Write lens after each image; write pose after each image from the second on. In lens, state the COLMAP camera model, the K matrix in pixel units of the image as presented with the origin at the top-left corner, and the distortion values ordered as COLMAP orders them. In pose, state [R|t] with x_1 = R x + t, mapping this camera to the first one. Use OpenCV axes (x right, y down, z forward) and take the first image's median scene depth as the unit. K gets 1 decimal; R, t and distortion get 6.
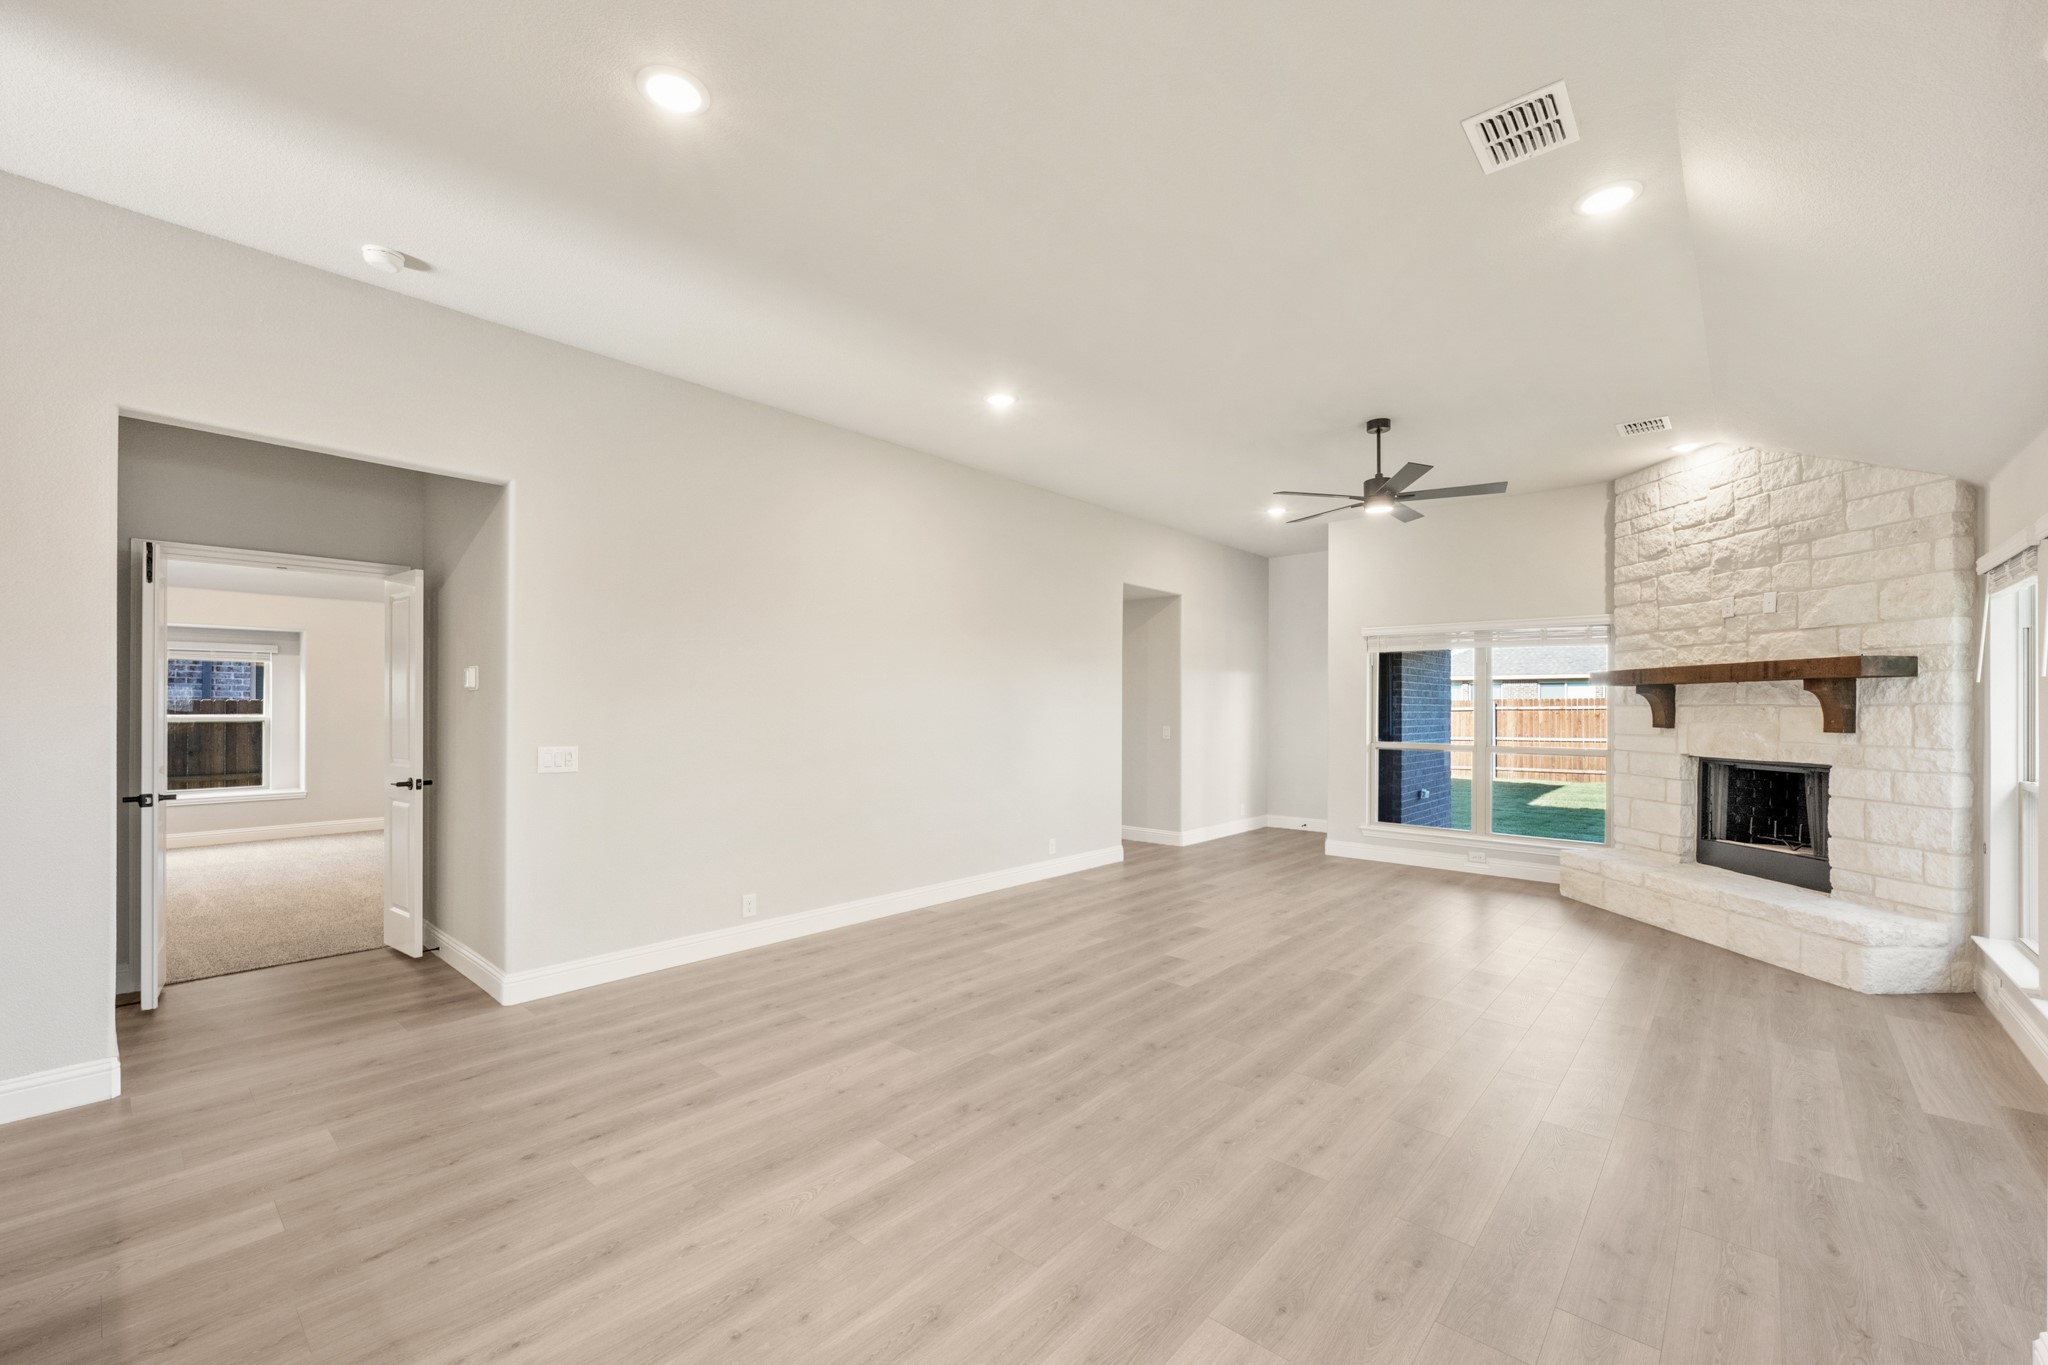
lens RADIAL K [[851.1, 0, 1007.0], [0, 851.1, 700.8], [0, 0, 1]] dist [0.000809, 0.000074]
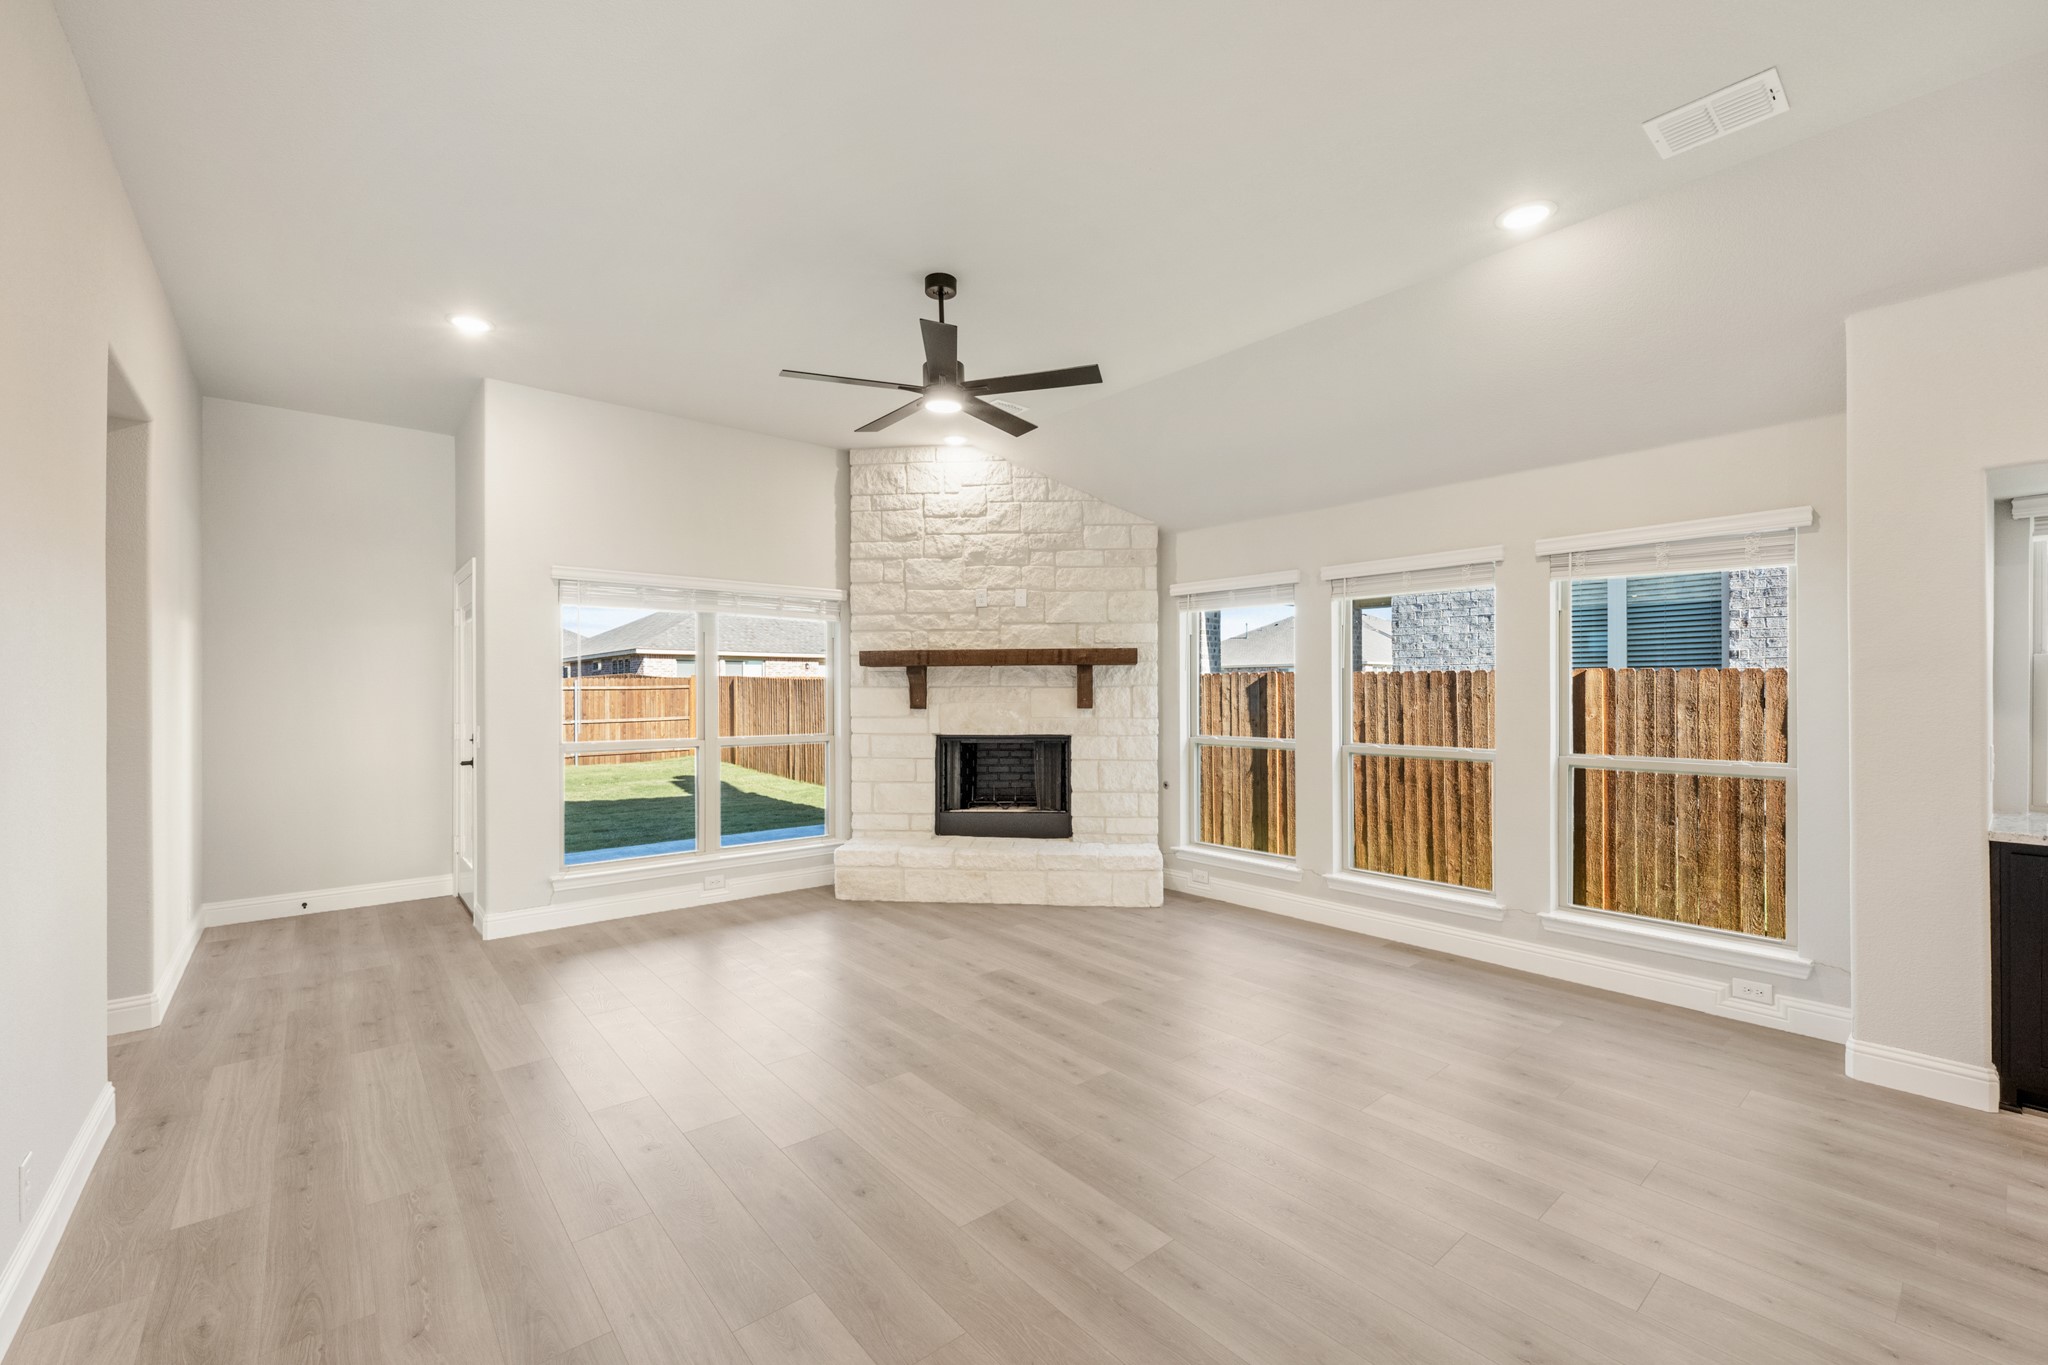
lens RADIAL K [[847.2, 0, 1036.1], [0, 847.2, 688.9], [0, 0, 1]] dist [-0.000809, -0.000139]
pose [[0.122055, -0.001720, 0.992522, -0.245971], [-0.004430, 0.999988, 0.002278, 0.005687], [-0.992513, -0.004675, 0.122046, 0.839963]]
